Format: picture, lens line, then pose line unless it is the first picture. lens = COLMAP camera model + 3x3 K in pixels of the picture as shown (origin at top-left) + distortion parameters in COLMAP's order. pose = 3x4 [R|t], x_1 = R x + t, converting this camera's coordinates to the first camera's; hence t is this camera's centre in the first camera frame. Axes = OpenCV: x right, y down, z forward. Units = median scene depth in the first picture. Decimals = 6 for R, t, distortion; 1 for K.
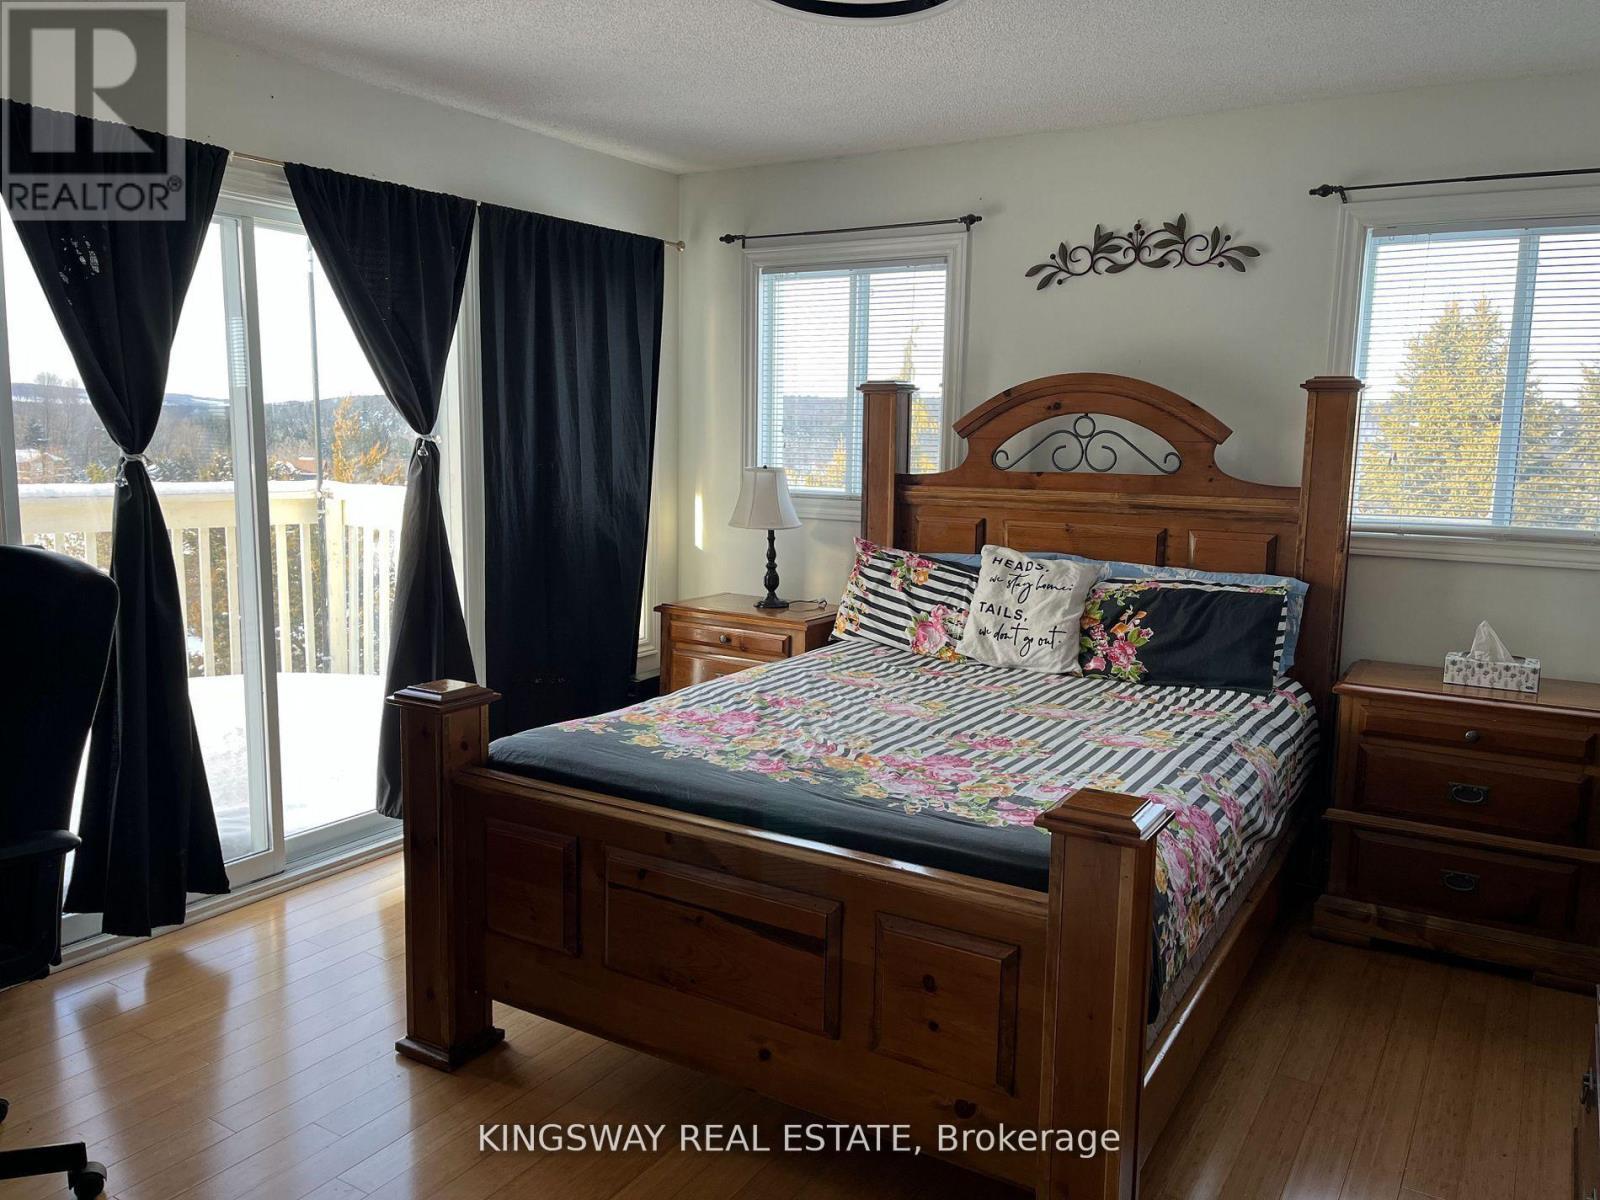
lens RADIAL K [[1200.4, 0, 805.9], [0, 1200.4, 595.3], [0, 0, 1]] dist [0.081420, -0.103013]
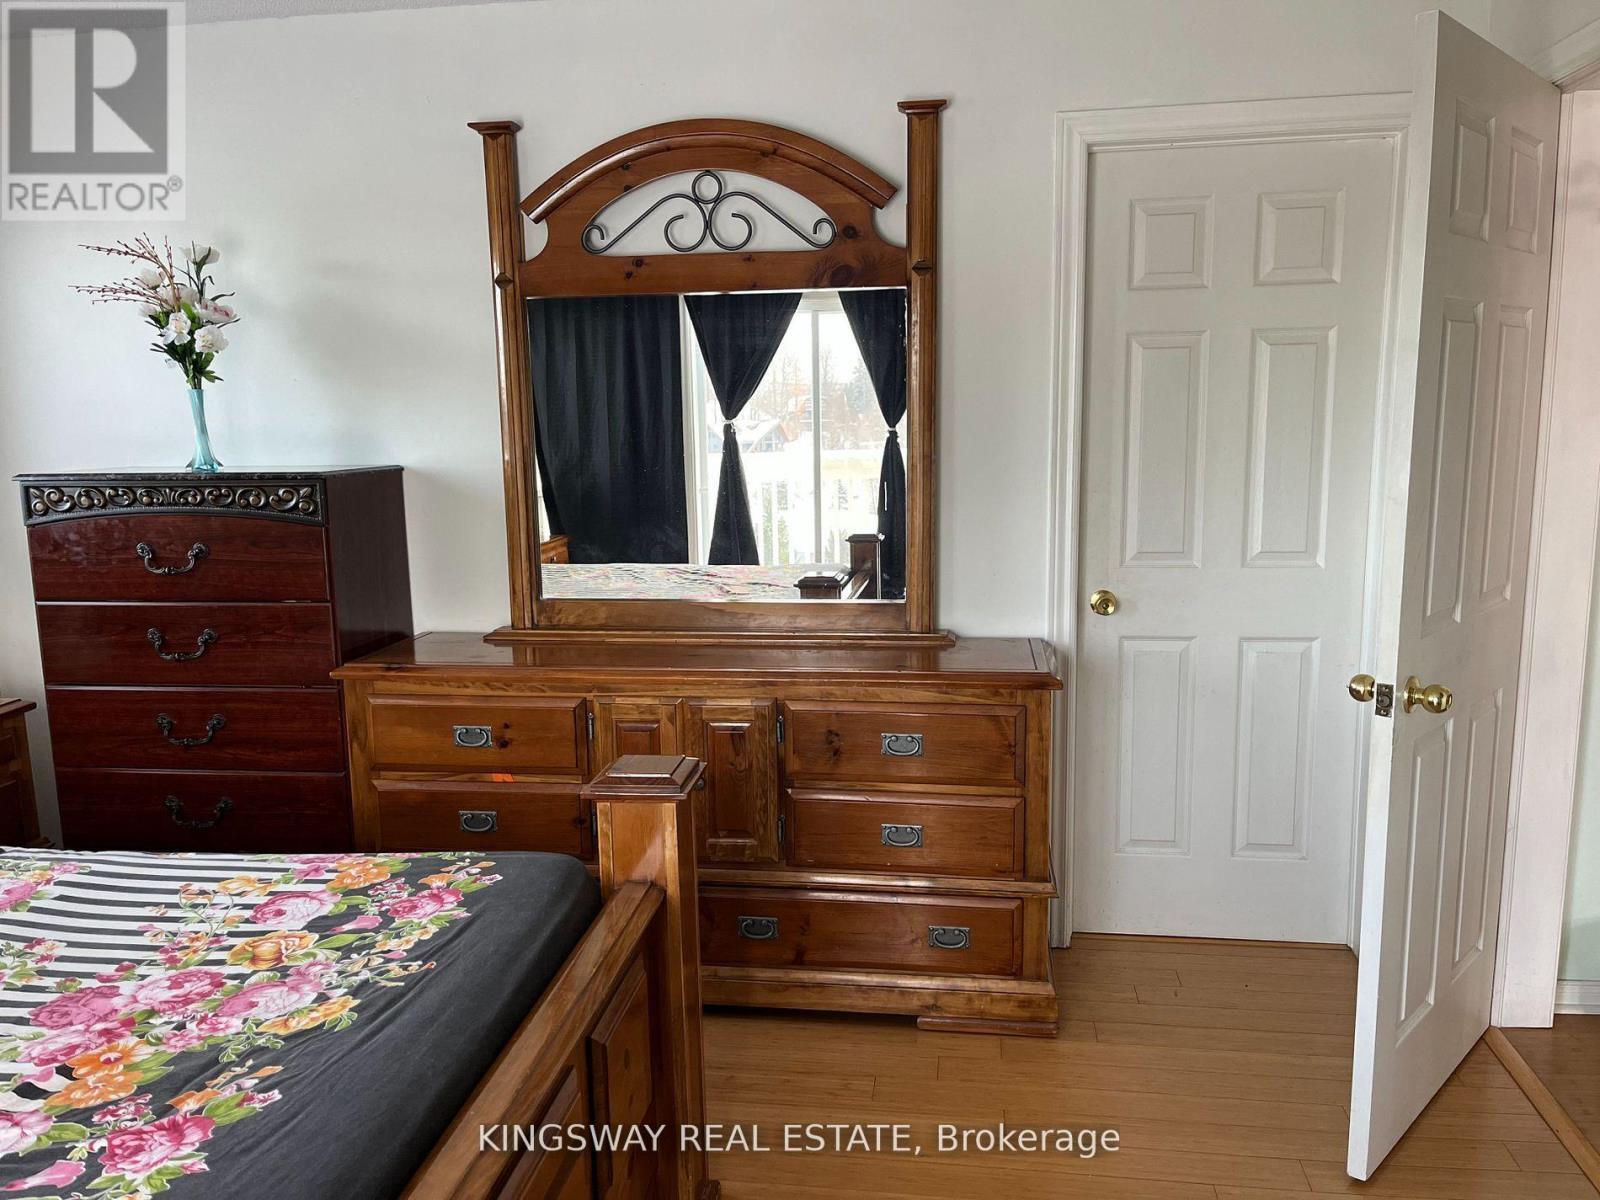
lens RADIAL K [[1200.4, 0, 805.9], [0, 1200.4, 595.3], [0, 0, 1]] dist [0.081420, -0.103013]
pose [[-0.397578, -0.156763, 0.904078, -0.498970], [0.140119, 0.963369, 0.228663, -0.130390], [-0.906807, 0.217590, -0.361049, 0.831280]]
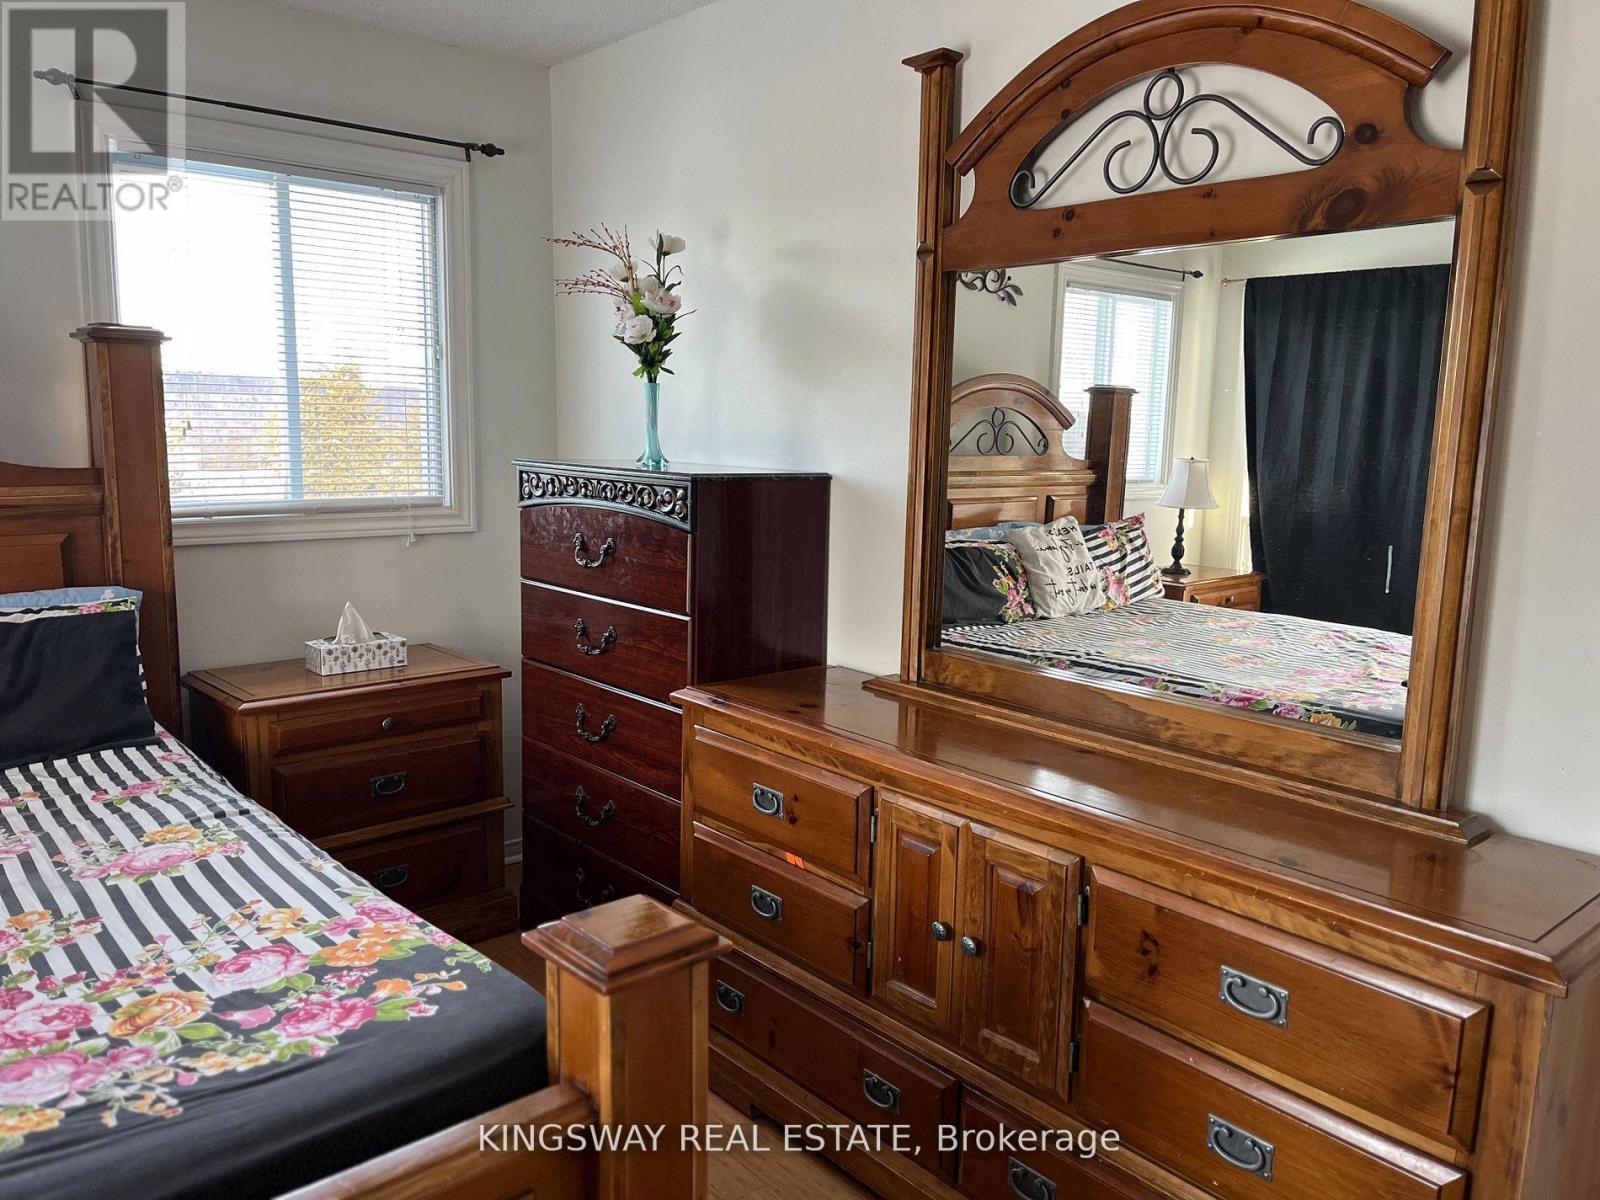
lens RADIAL K [[1200.4, 0, 805.9], [0, 1200.4, 595.3], [0, 0, 1]] dist [0.081420, -0.103013]
pose [[0.300851, -0.153277, 0.941273, -0.250000], [0.121920, 0.985082, 0.121443, -0.063803], [-0.945846, 0.078224, 0.315051, 0.447677]]
